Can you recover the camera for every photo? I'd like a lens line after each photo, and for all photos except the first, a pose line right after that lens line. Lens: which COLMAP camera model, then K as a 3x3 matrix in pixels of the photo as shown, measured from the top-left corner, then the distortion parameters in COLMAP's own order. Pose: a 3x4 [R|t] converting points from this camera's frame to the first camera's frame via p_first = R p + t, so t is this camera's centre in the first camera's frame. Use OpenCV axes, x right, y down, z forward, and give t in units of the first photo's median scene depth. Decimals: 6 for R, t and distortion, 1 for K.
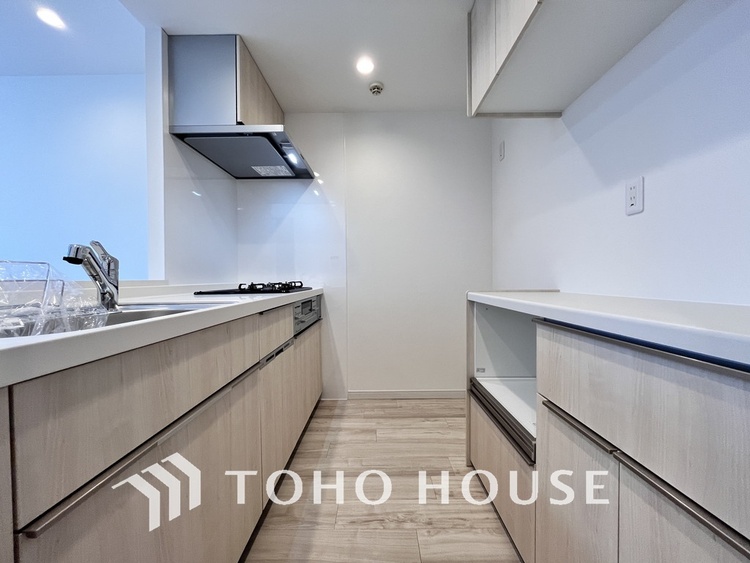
lens RADIAL K [[304.2, 0, 374.9], [0, 304.2, 282.2], [0, 0, 1]] dist [-0.003756, 0.000155]
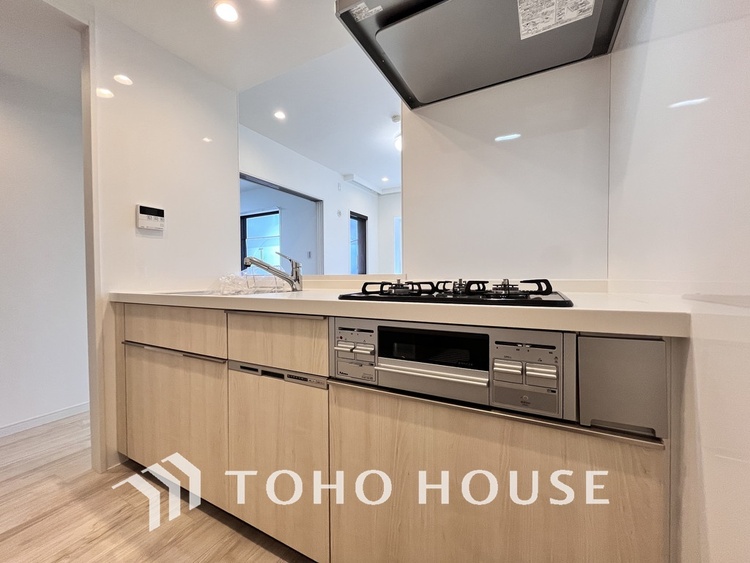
lens RADIAL K [[304.2, 0, 377.5], [0, 304.2, 282.2], [0, 0, 1]] dist [-0.003756, 0.000155]
pose [[-0.469117, 0.016552, -0.882981, 0.201733], [-0.003293, 0.999785, 0.020491, -0.007590], [0.883130, 0.012520, -0.468962, 1.517461]]
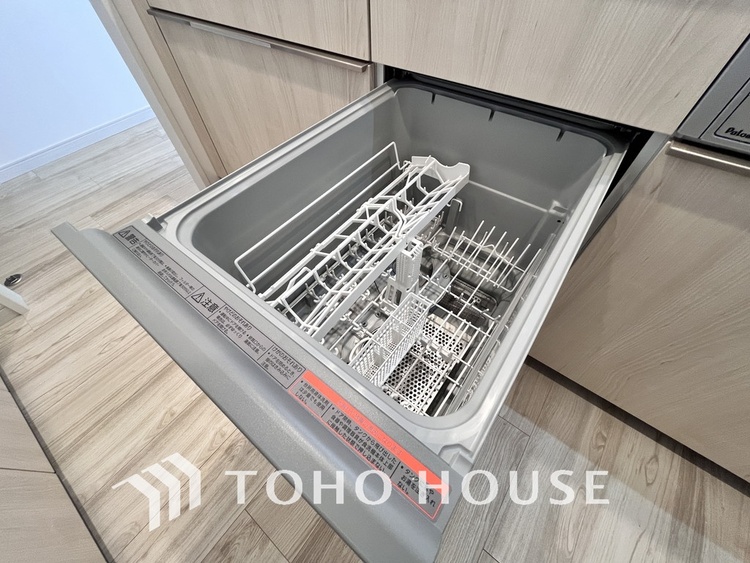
lens RADIAL K [[304.2, 0, 368.1], [0, 304.2, 285.5], [0, 0, 1]] dist [-0.003756, 0.000155]
pose [[-0.614767, 0.648843, -0.448402, 0.047553], [0.021835, 0.582309, 0.812674, 0.062759], [0.788407, 0.489814, -0.372152, 1.087709]]
